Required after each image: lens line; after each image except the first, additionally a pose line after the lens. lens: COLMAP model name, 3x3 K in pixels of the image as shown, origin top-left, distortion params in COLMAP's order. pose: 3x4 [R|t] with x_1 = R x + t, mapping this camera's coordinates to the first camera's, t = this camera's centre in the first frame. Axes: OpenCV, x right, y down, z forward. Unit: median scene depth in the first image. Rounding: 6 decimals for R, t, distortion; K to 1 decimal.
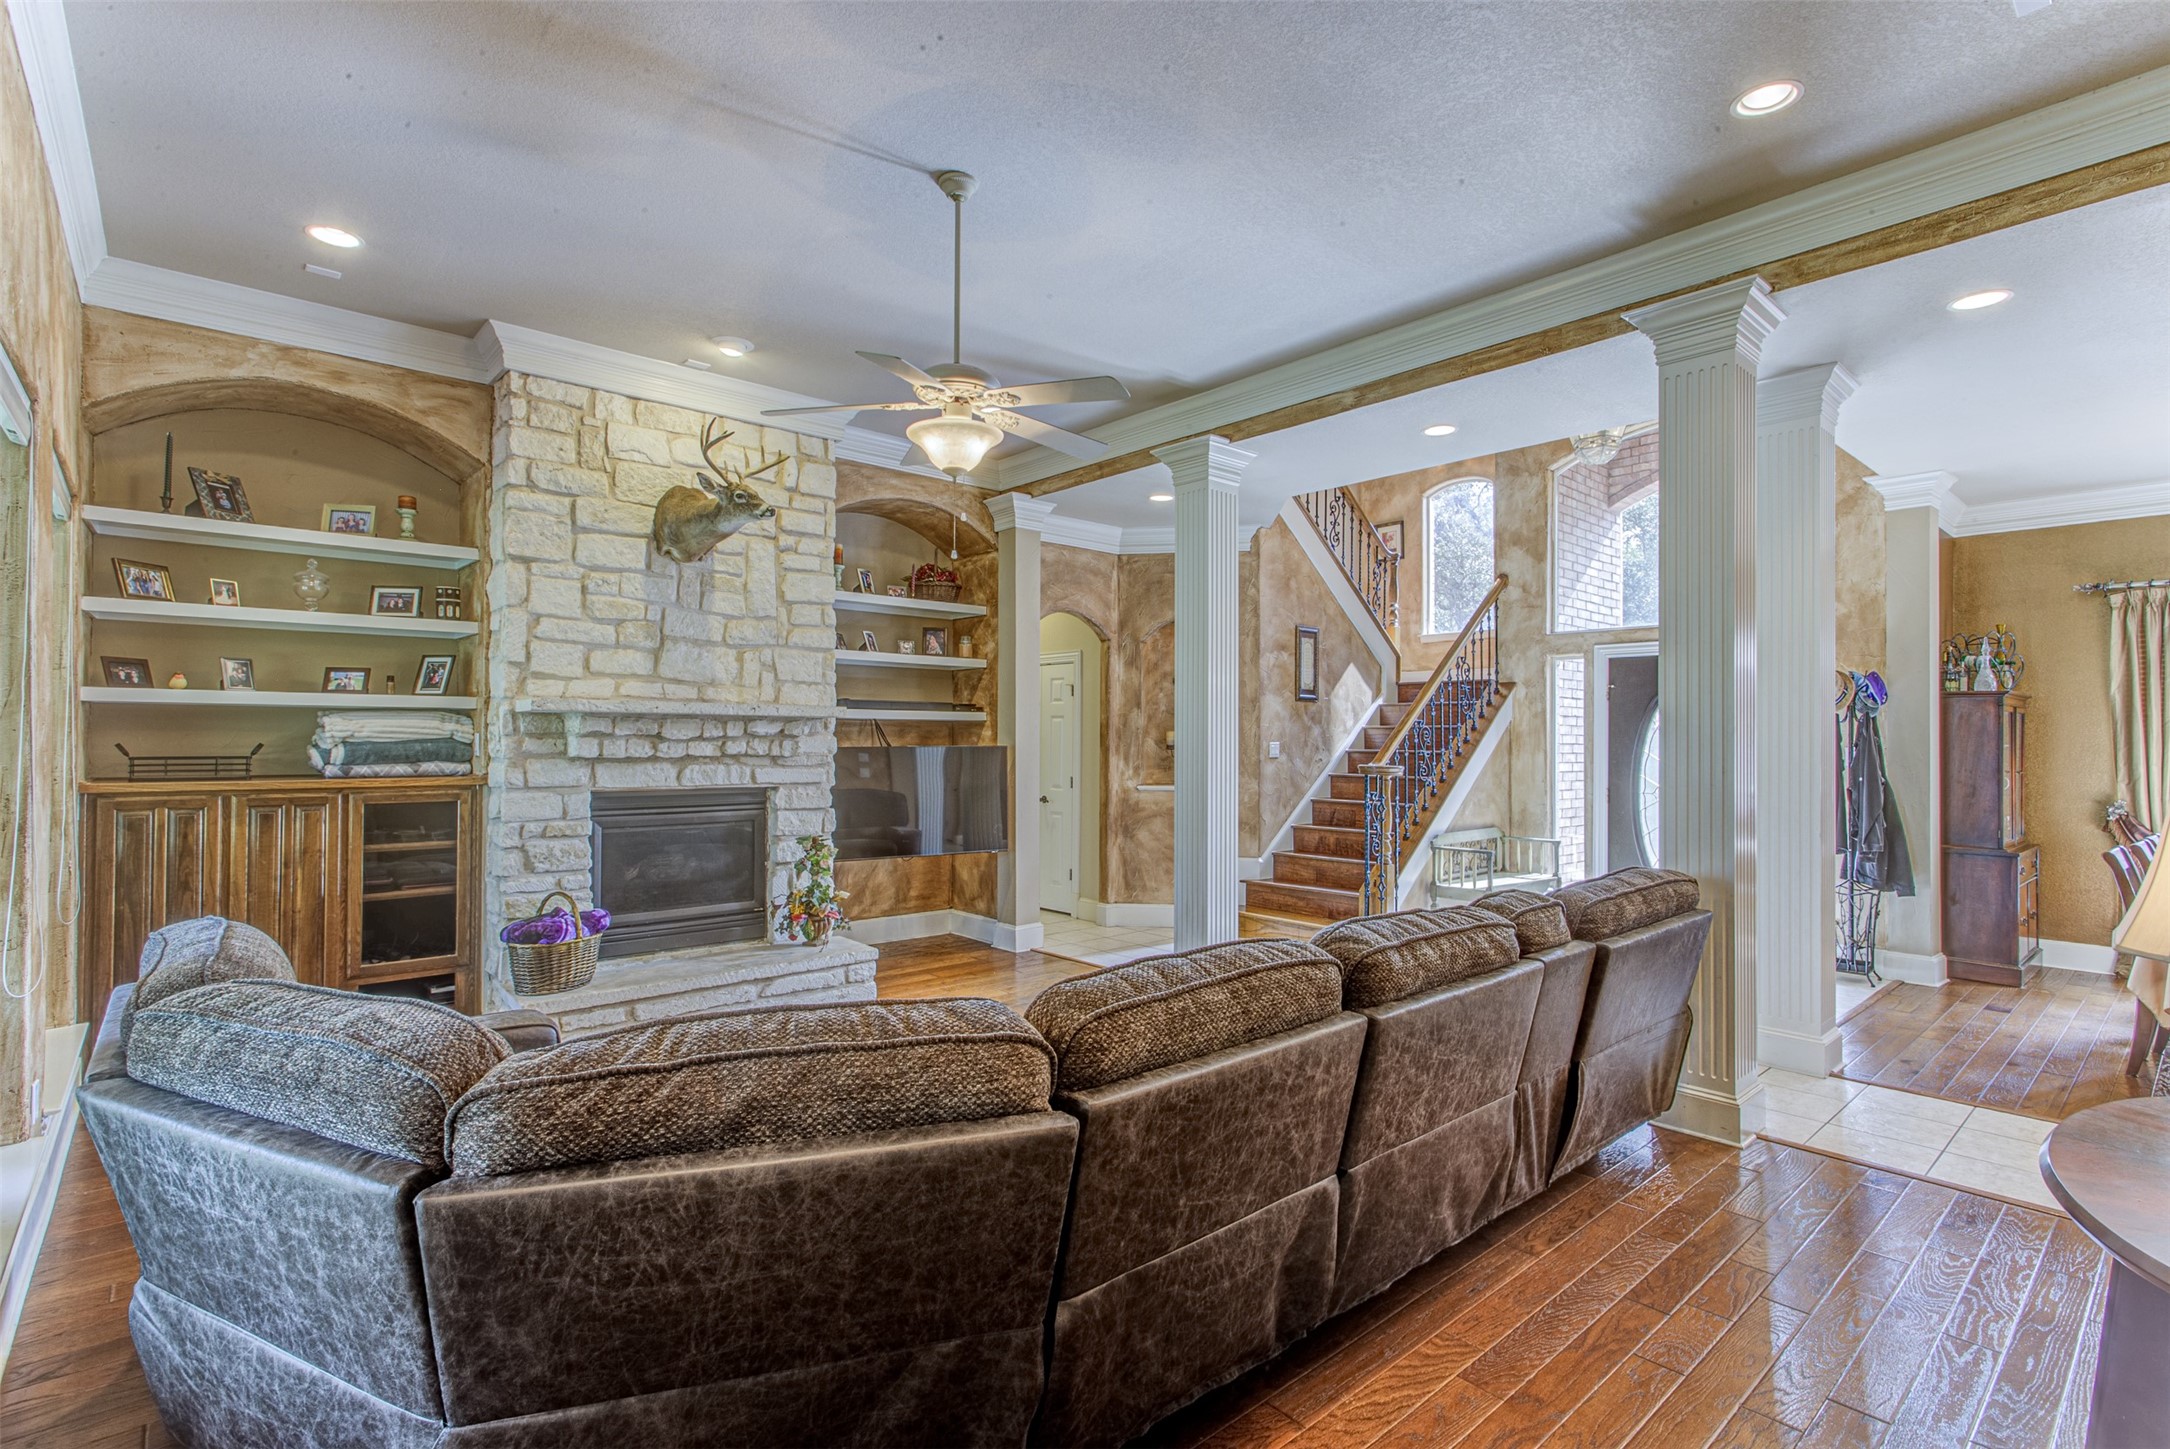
lens RADIAL K [[1021.5, 0, 1091.8], [0, 1021.5, 721.9], [0, 0, 1]] dist [-0.006008, 0.000762]
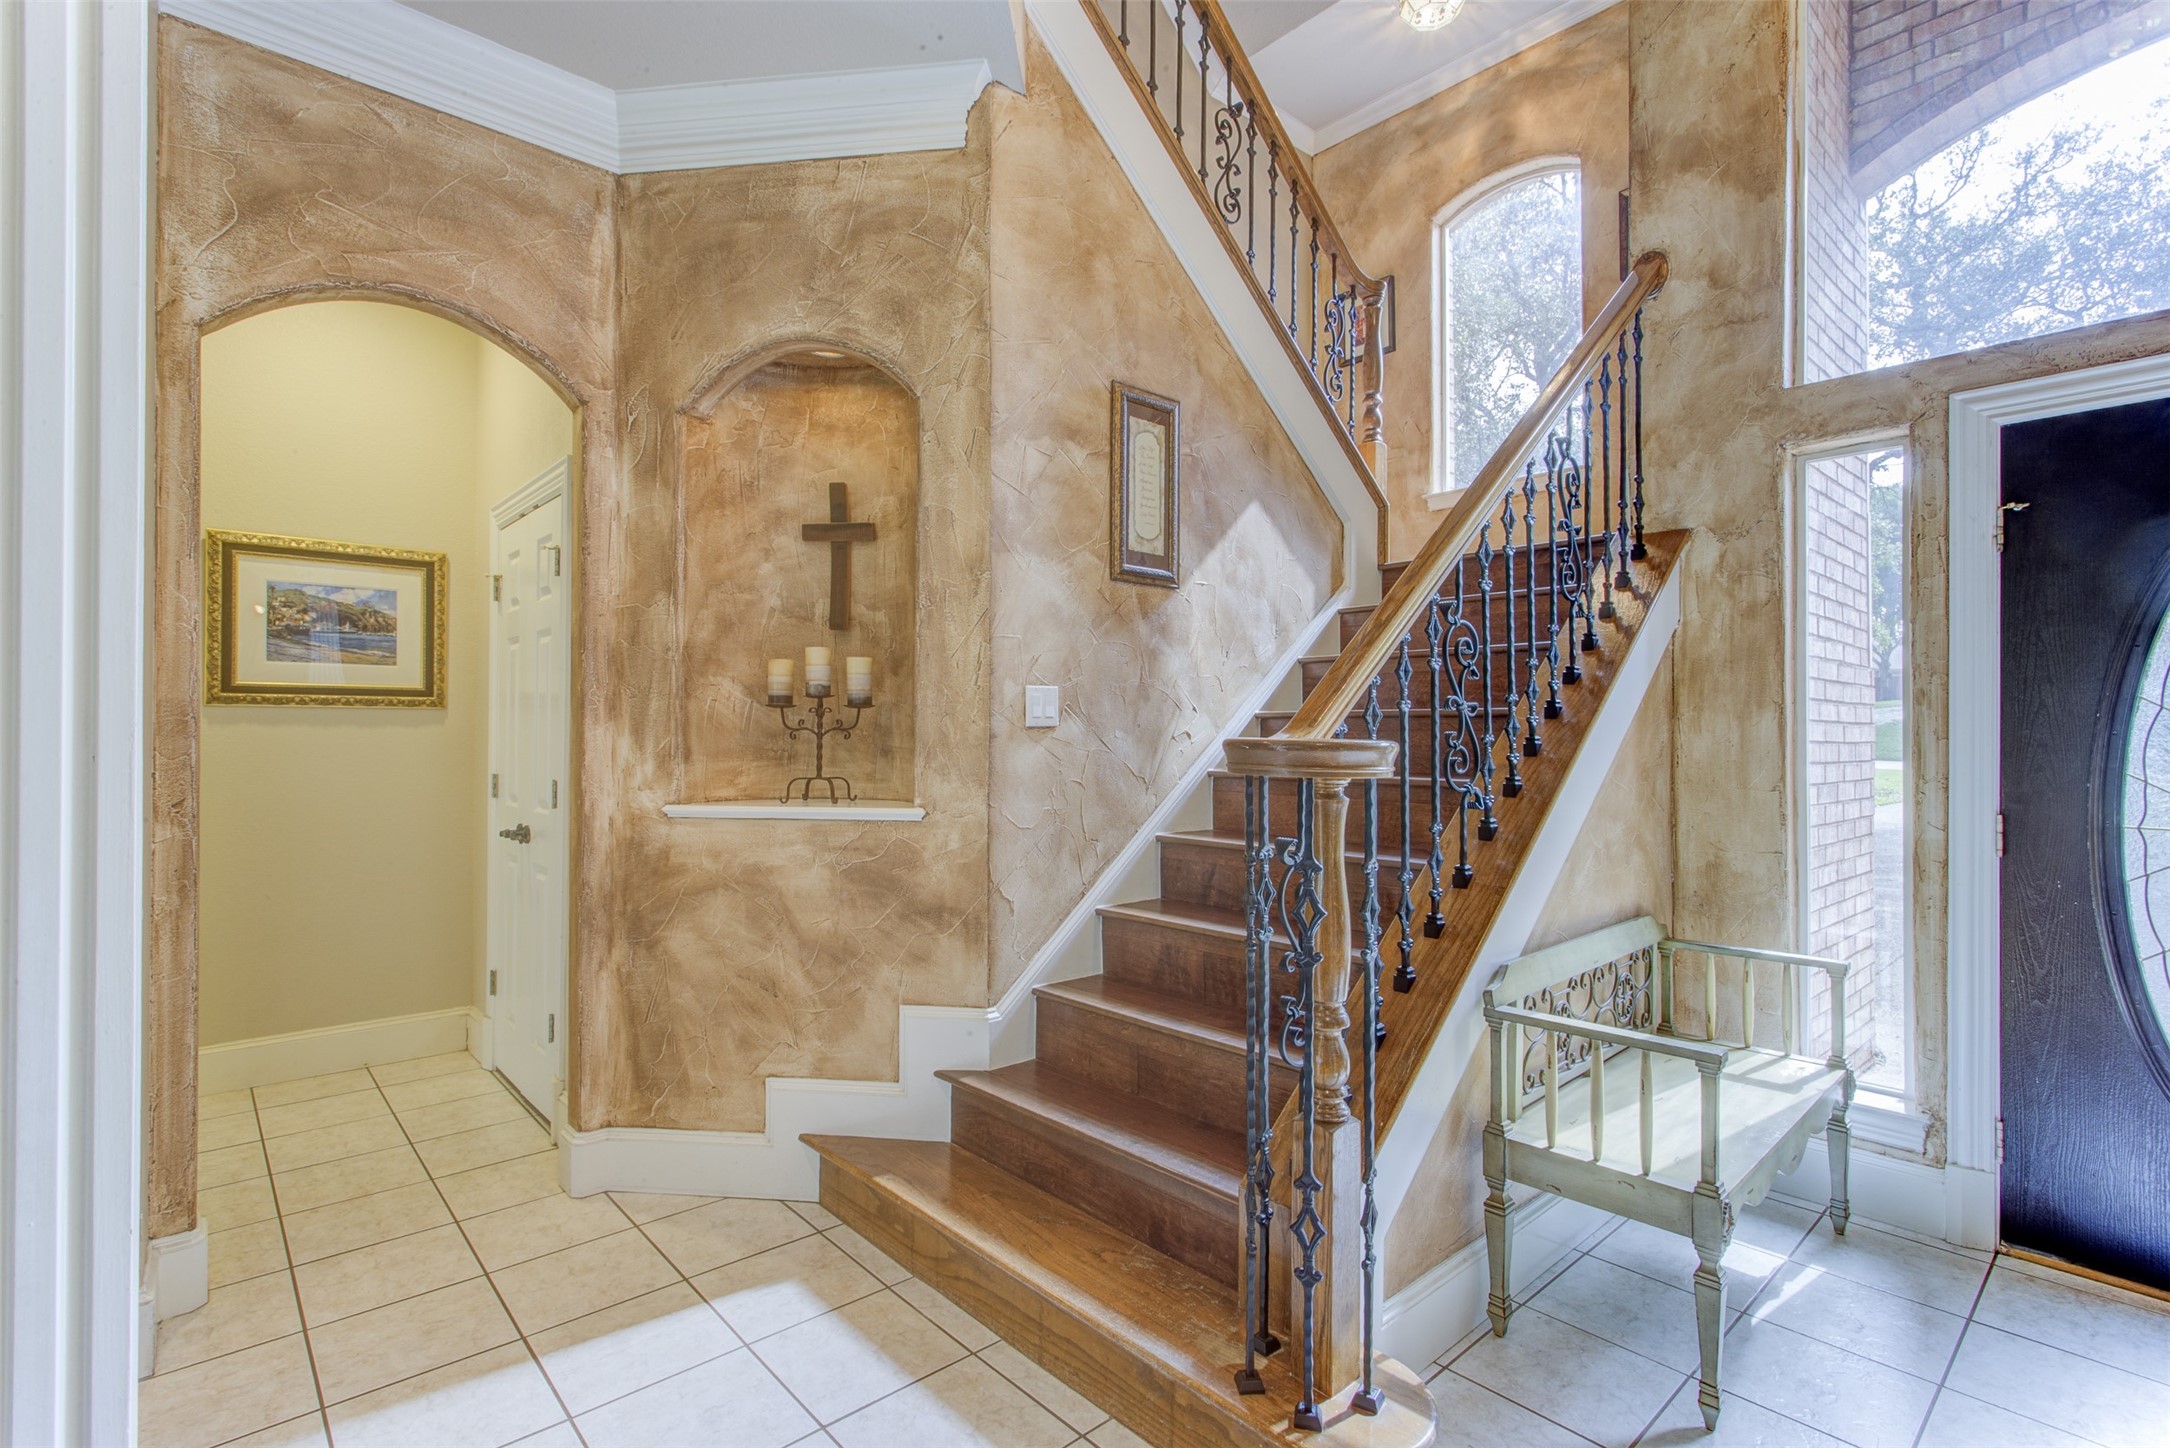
lens RADIAL K [[1021.5, 0, 1085.5], [0, 1021.5, 728.2], [0, 0, 1]] dist [-0.006008, 0.000762]
pose [[0.999989, -0.003156, 0.003483, 0.192437], [0.003134, 0.999974, 0.006509, 0.032934], [-0.003503, -0.006498, 0.999973, 0.633087]]
